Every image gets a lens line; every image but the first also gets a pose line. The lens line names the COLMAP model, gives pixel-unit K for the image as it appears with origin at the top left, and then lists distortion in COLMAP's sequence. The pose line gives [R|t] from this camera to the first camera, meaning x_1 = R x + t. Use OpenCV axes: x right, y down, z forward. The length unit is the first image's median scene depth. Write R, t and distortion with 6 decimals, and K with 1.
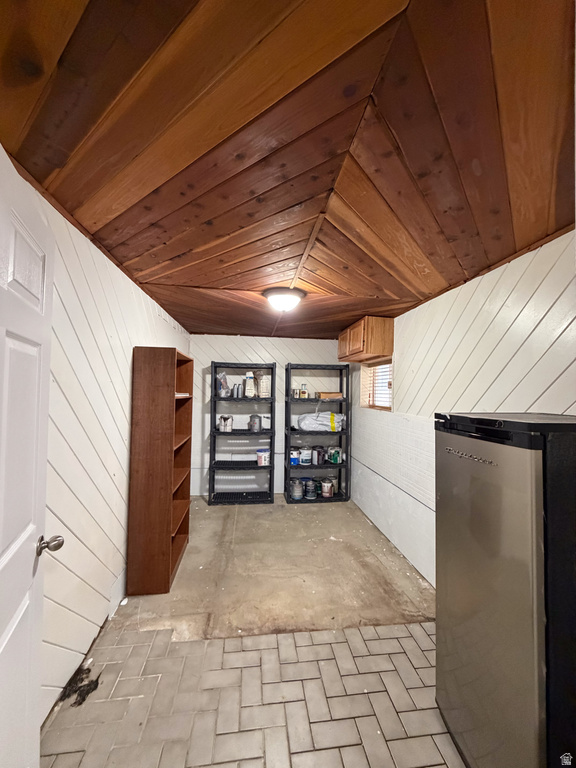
lens RADIAL K [[306.2, 0, 287.2], [0, 306.2, 382.9], [0, 0, 1]] dist [0.001084, -0.000070]
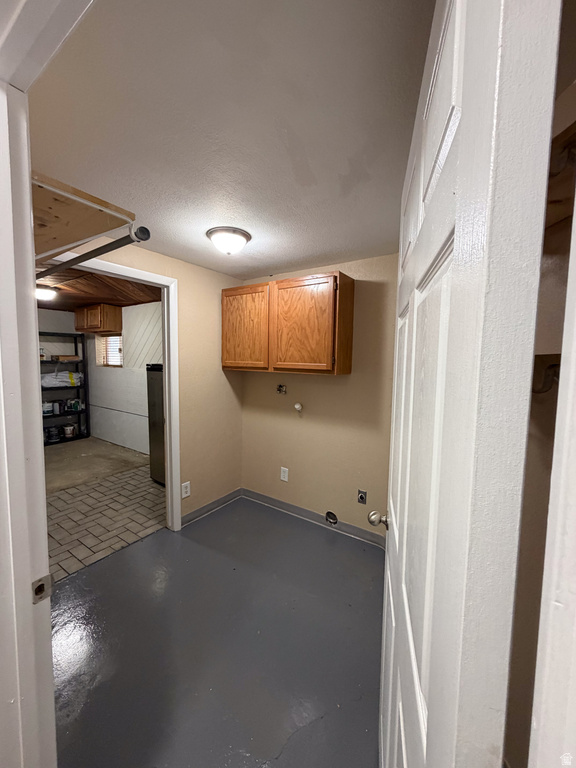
lens RADIAL K [[306.2, 0, 287.2], [0, 306.2, 382.9], [0, 0, 1]] dist [0.001084, -0.000070]
pose [[0.662216, -0.071632, 0.745881, -0.209572], [-0.019398, 0.993448, 0.112630, -0.016304], [-0.749062, -0.089054, 0.656487, -0.505355]]
